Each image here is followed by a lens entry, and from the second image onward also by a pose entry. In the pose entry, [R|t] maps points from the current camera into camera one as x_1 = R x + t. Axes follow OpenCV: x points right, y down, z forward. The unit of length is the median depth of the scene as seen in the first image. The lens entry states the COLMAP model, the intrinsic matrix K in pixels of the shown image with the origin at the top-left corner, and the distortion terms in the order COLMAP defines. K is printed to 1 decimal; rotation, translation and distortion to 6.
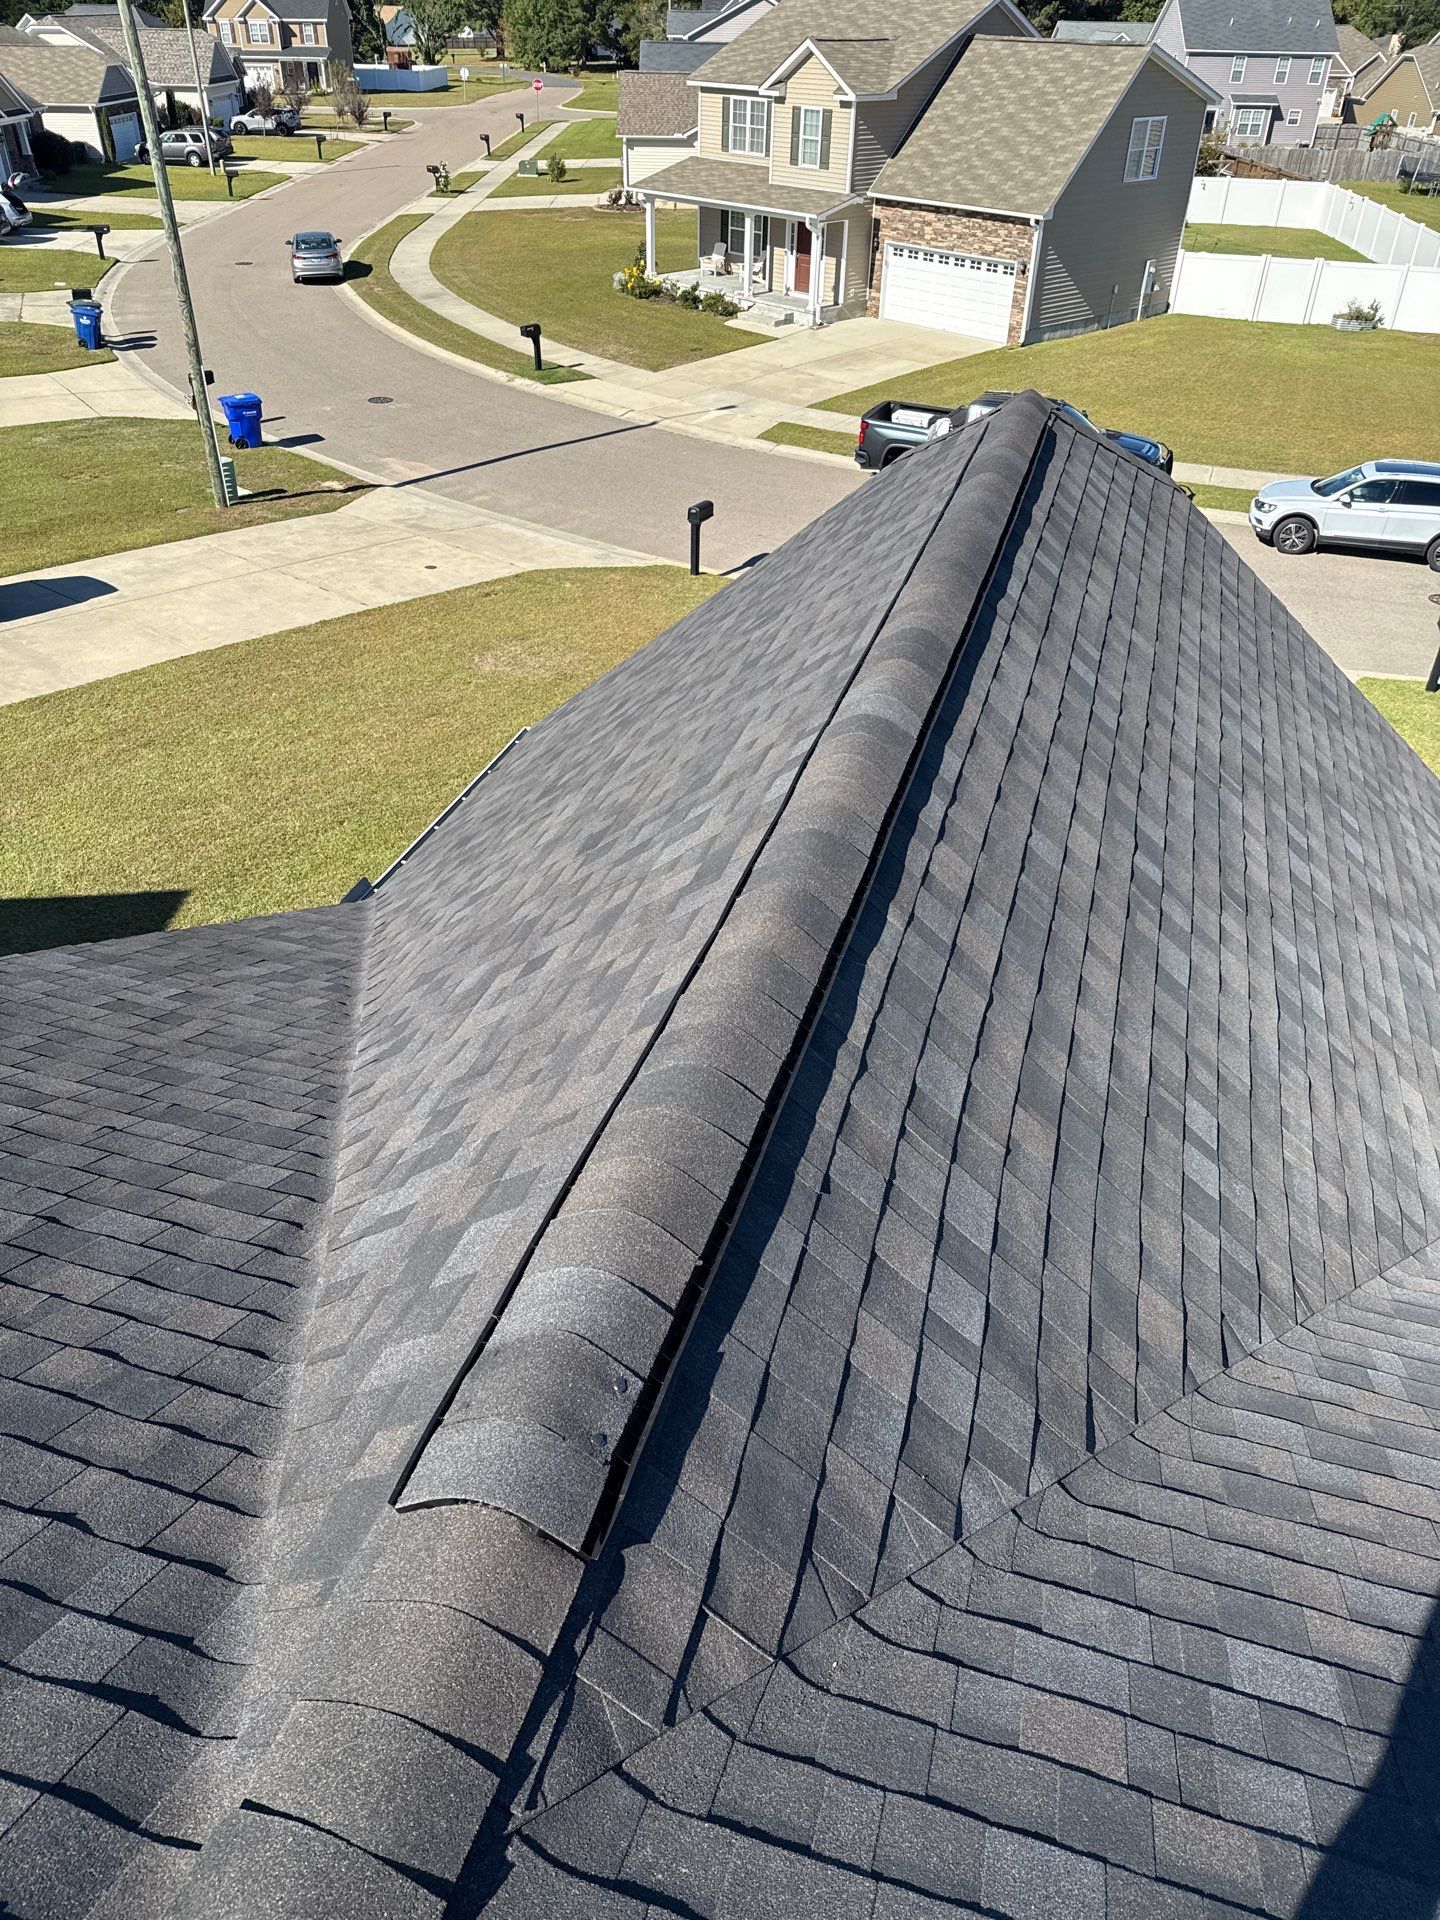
lens RADIAL K [[1352.3, 0, 720.0], [0, 1352.3, 960.0], [0, 0, 1]] dist [0.003196, -0.019513]
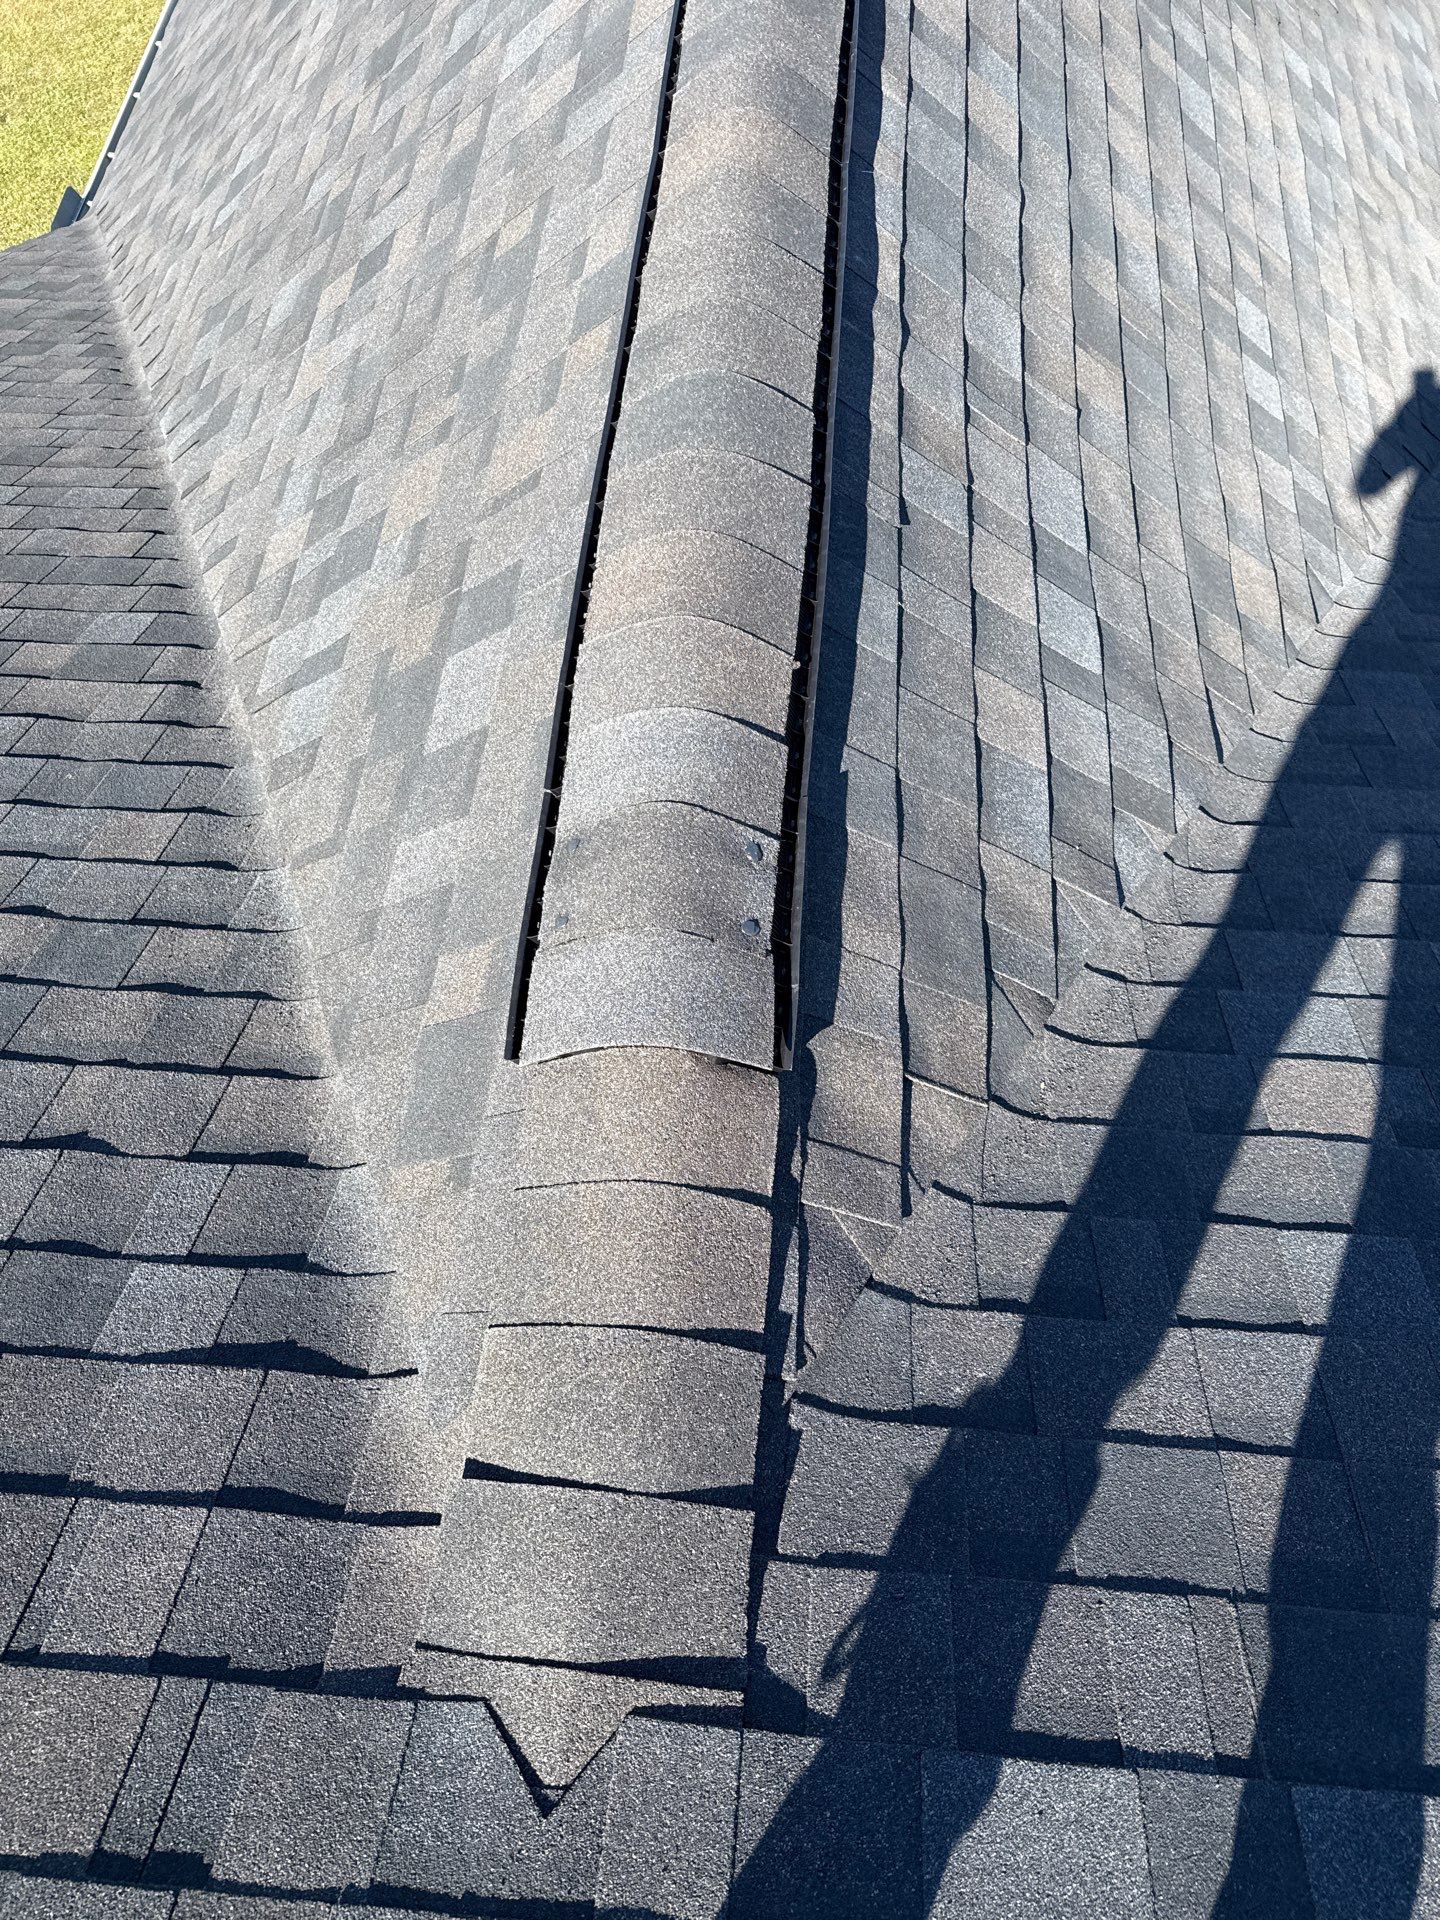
lens RADIAL K [[1197.6, 0, 659.7], [0, 1197.6, 895.6], [0, 0, 1]] dist [0.081391, -0.101224]
pose [[0.973601, -0.219596, 0.062279, -0.137896], [0.161665, 0.856014, 0.491024, -0.002932], [-0.161138, -0.467993, 0.868917, 0.330377]]
